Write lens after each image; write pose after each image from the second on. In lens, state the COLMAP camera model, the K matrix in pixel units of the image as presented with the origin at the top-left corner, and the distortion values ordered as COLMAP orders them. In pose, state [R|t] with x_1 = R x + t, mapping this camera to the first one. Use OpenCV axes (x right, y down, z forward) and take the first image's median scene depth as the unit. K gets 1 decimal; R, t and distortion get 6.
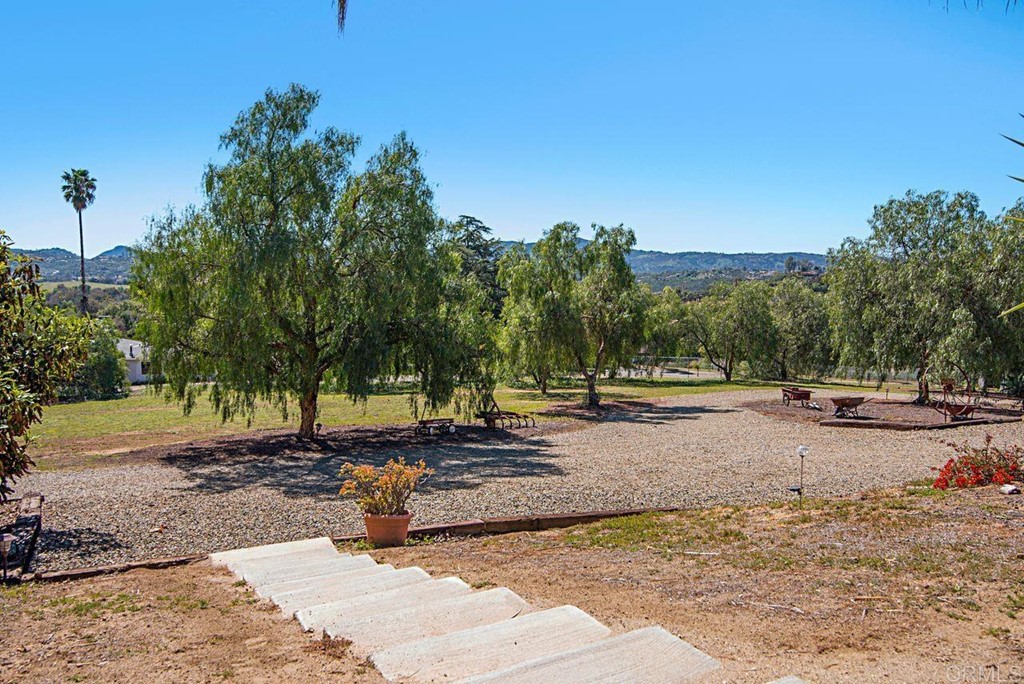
lens RADIAL K [[772.7, 0, 518.1], [0, 772.7, 340.2], [0, 0, 1]] dist [0.010901, -0.002517]
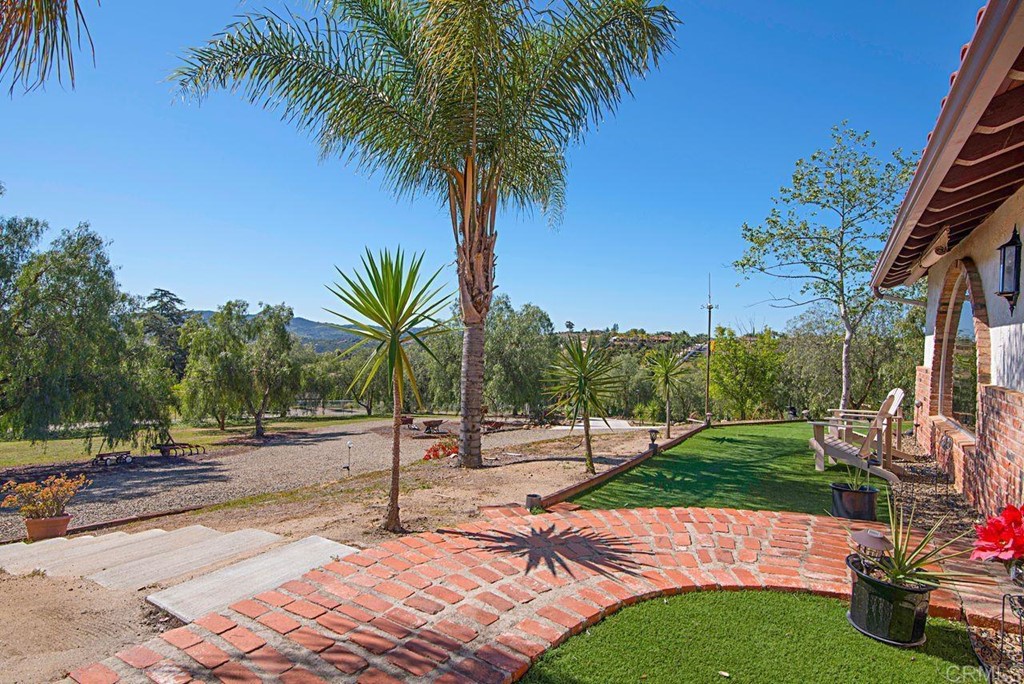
lens RADIAL K [[553.7, 0, 507.9], [0, 553.7, 347.1], [0, 0, 1]] dist [-0.004054, -0.001102]
pose [[0.882223, 0.015216, 0.470585, 0.024397], [0.019527, 0.997435, -0.068861, 0.004673], [-0.470426, 0.069940, 0.879663, -0.070190]]
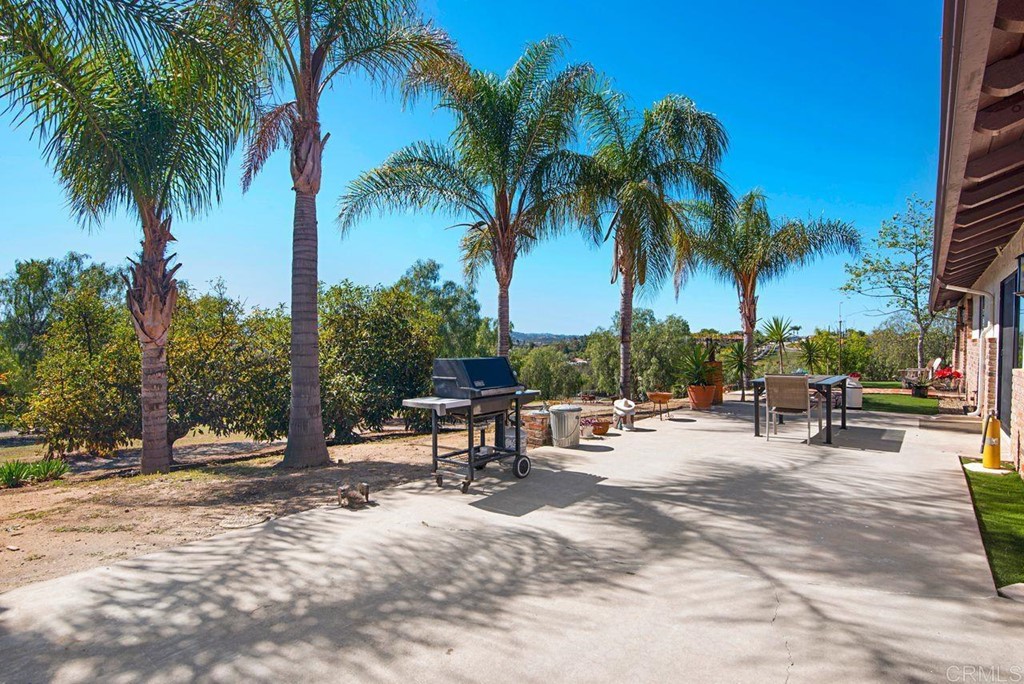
lens RADIAL K [[516.6, 0, 515.0], [0, 516.6, 340.9], [0, 0, 1]] dist [-0.002263, -0.000515]
pose [[0.935006, 0.008732, 0.354524, -0.384019], [0.023428, 0.995992, -0.086320, 0.032826], [-0.353857, 0.089015, 0.931054, -0.325860]]
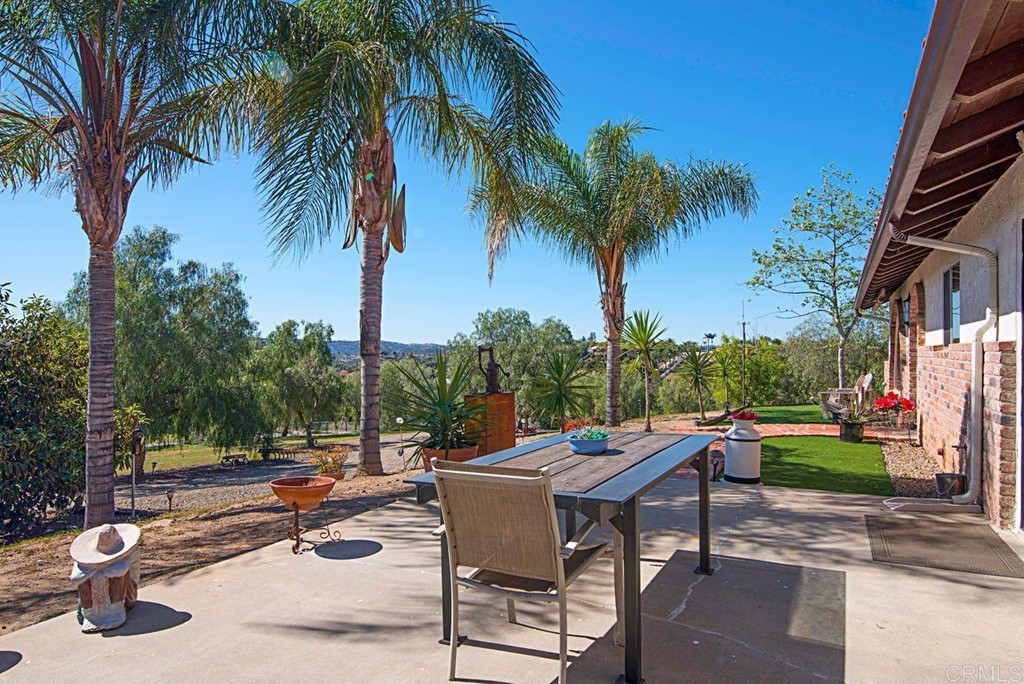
lens RADIAL K [[625.9, 0, 508.3], [0, 625.9, 340.9], [0, 0, 1]] dist [0.005206, 0.001586]
pose [[0.853833, 0.011185, 0.520427, -0.215752], [0.046984, 0.994032, -0.098448, 0.021392], [-0.518423, 0.108510, 0.848212, -0.215789]]
